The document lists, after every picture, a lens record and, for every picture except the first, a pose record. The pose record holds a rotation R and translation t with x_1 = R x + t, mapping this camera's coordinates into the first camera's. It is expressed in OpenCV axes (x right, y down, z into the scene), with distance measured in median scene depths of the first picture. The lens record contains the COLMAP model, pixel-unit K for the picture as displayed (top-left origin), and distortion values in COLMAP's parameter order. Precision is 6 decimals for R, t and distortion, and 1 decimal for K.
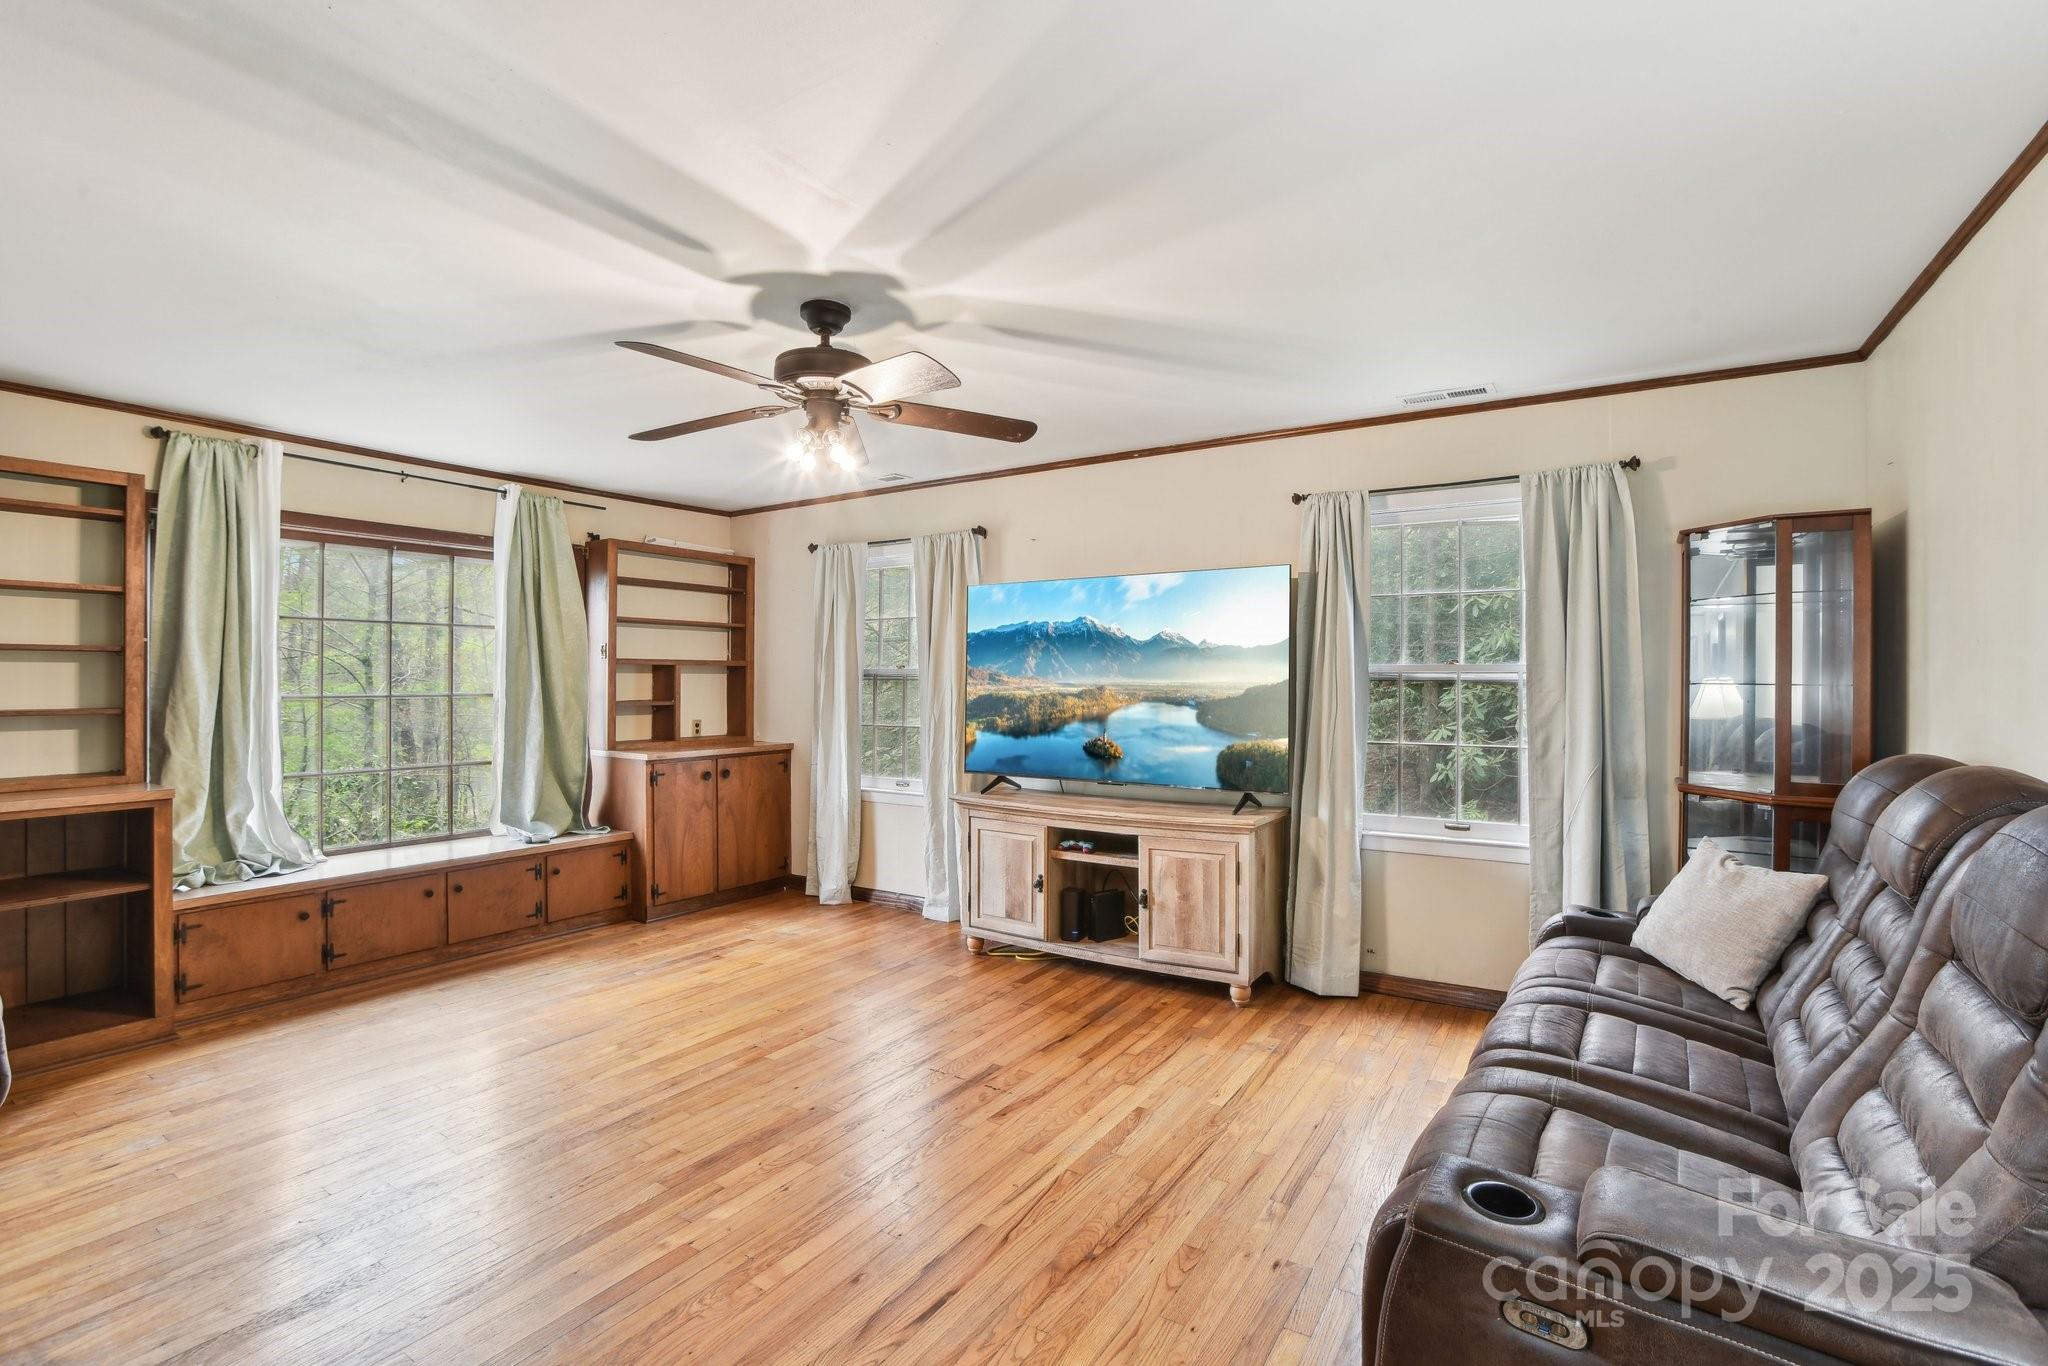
lens RADIAL K [[919.5, 0, 1037.8], [0, 919.5, 685.5], [0, 0, 1]] dist [-0.072684, 0.027425]
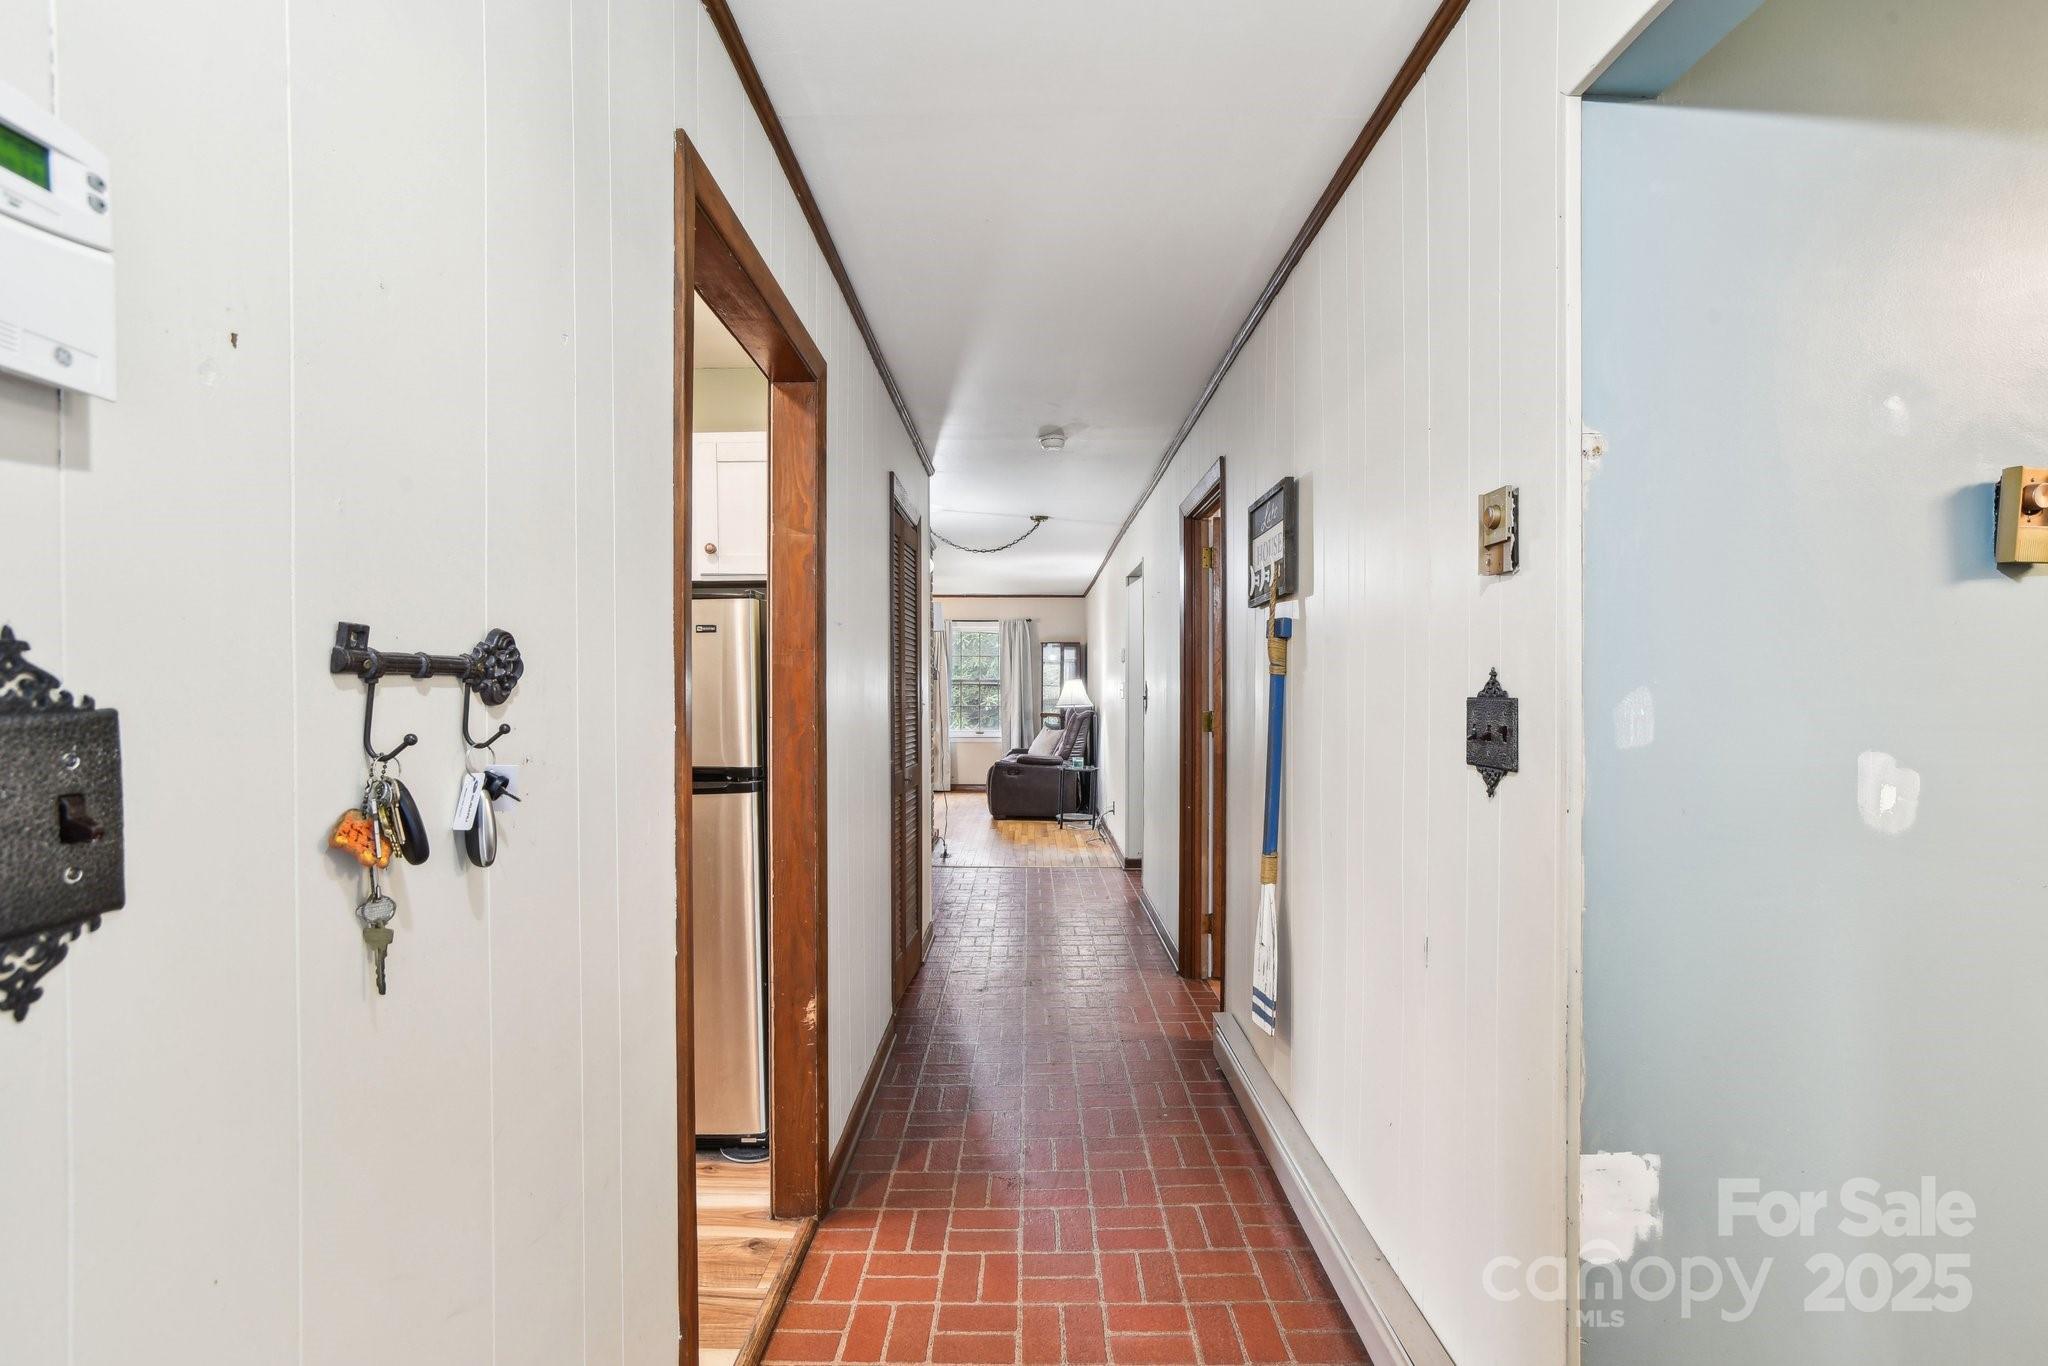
lens RADIAL K [[919.5, 0, 1037.8], [0, 919.5, 685.5], [0, 0, 1]] dist [-0.072684, 0.027425]
pose [[0.842175, -0.004156, 0.539188, -1.214325], [0.002641, 0.999990, 0.003583, -0.013633], [-0.539197, -0.001594, 0.842178, -1.999095]]
